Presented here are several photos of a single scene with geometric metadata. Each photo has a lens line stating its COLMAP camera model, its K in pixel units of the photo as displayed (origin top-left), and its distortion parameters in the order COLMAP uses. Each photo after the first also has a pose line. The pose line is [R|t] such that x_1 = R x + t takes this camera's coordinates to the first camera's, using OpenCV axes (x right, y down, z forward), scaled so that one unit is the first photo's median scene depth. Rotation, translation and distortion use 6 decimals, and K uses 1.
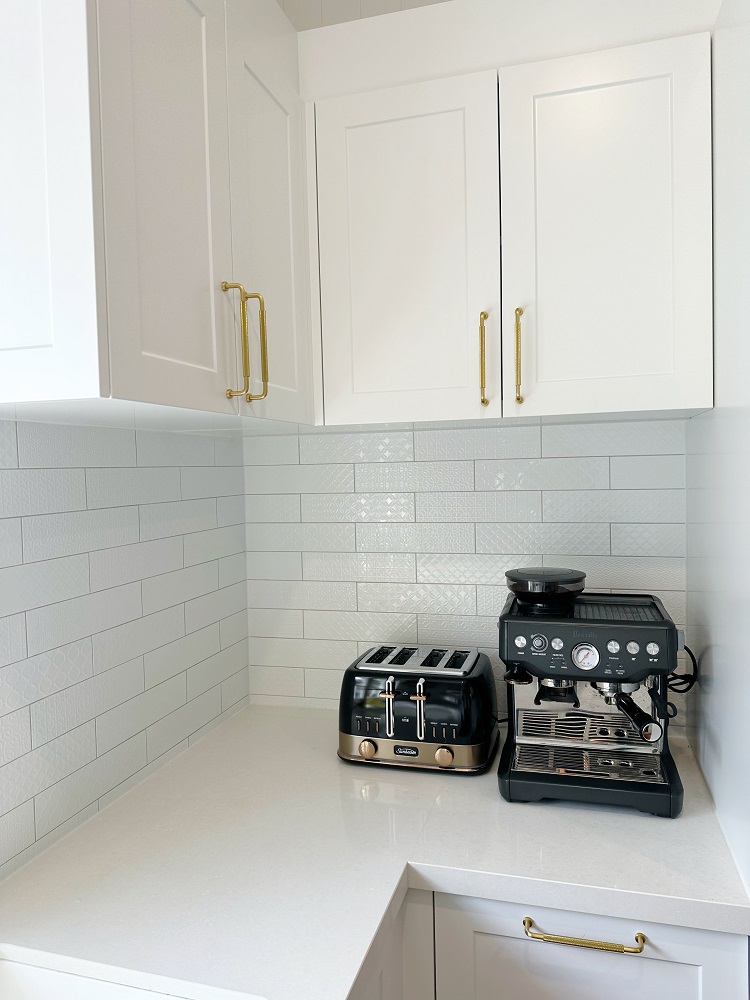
lens RADIAL K [[718.4, 0, 371.1], [0, 718.4, 495.1], [0, 0, 1]] dist [0.117858, -0.176648]
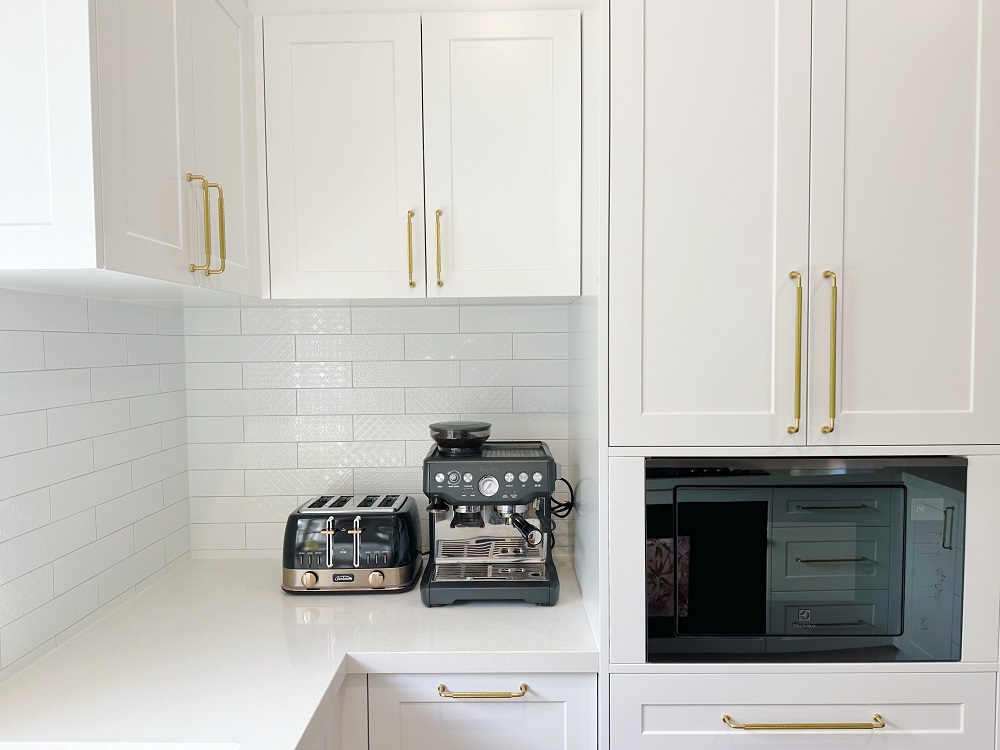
lens RADIAL K [[718.4, 0, 501.2], [0, 718.4, 377.3], [0, 0, 1]] dist [0.117858, -0.176648]
pose [[0.962600, 0.002538, 0.270914, -0.026983], [-0.002670, 0.999996, 0.000122, 0.026902], [-0.270913, -0.000840, 0.962604, -0.209135]]
